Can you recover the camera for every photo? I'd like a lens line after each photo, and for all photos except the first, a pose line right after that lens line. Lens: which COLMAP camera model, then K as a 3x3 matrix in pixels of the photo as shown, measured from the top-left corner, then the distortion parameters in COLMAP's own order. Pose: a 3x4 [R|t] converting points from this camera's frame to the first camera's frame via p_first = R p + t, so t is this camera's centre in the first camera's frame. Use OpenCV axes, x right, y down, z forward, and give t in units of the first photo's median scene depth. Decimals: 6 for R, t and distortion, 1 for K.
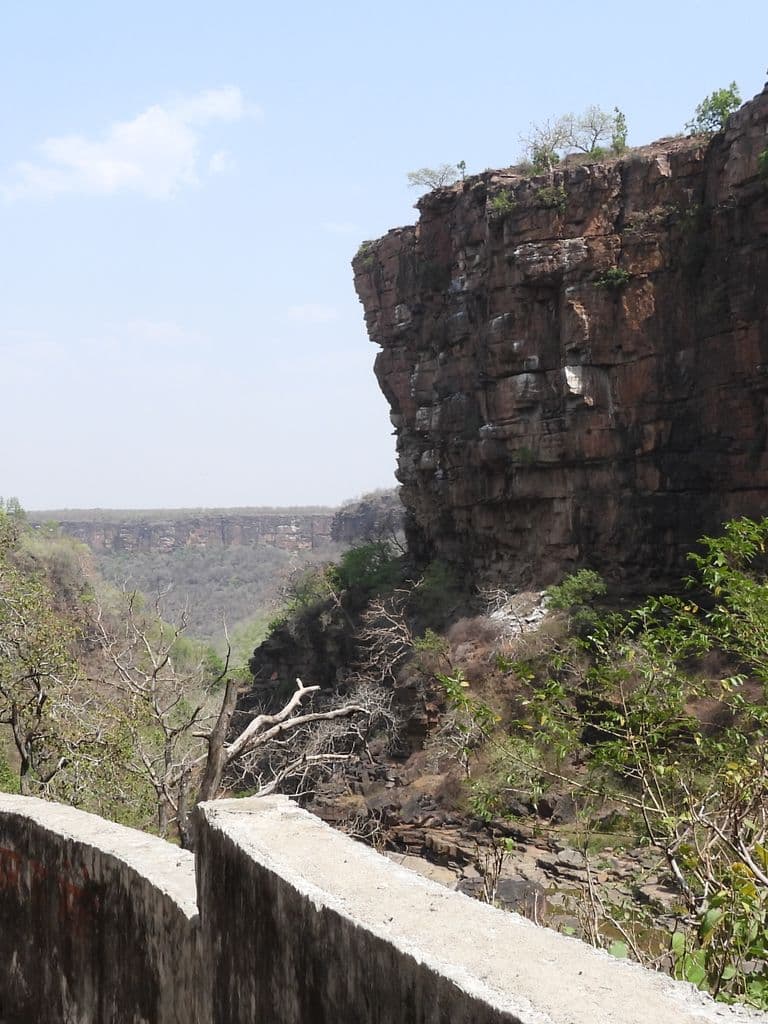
lens RADIAL K [[1305.4, 0, 384.0], [0, 1305.4, 512.0], [0, 0, 1]] dist [-0.024537, 0.015679]
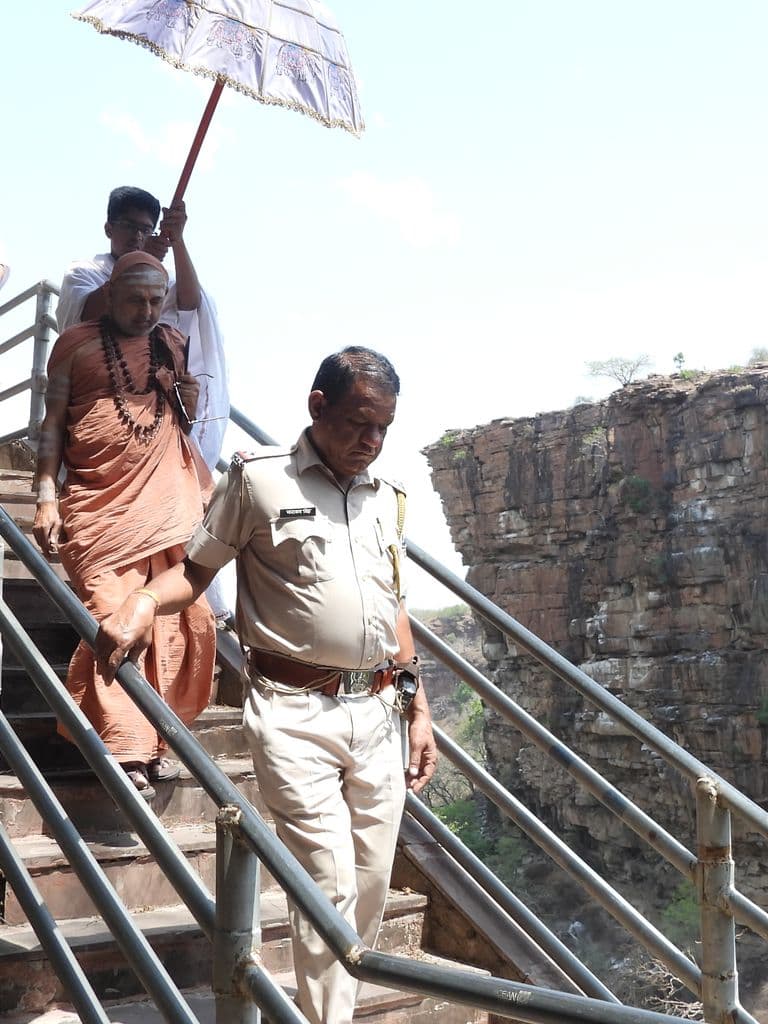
lens RADIAL K [[1305.4, 0, 384.0], [0, 1305.4, 512.0], [0, 0, 1]] dist [-0.024537, 0.015679]
pose [[0.979971, 0.025459, 0.197508, -0.261047], [-0.004931, 0.994593, -0.103735, -0.085700], [-0.199081, 0.100684, 0.974797, 0.258825]]
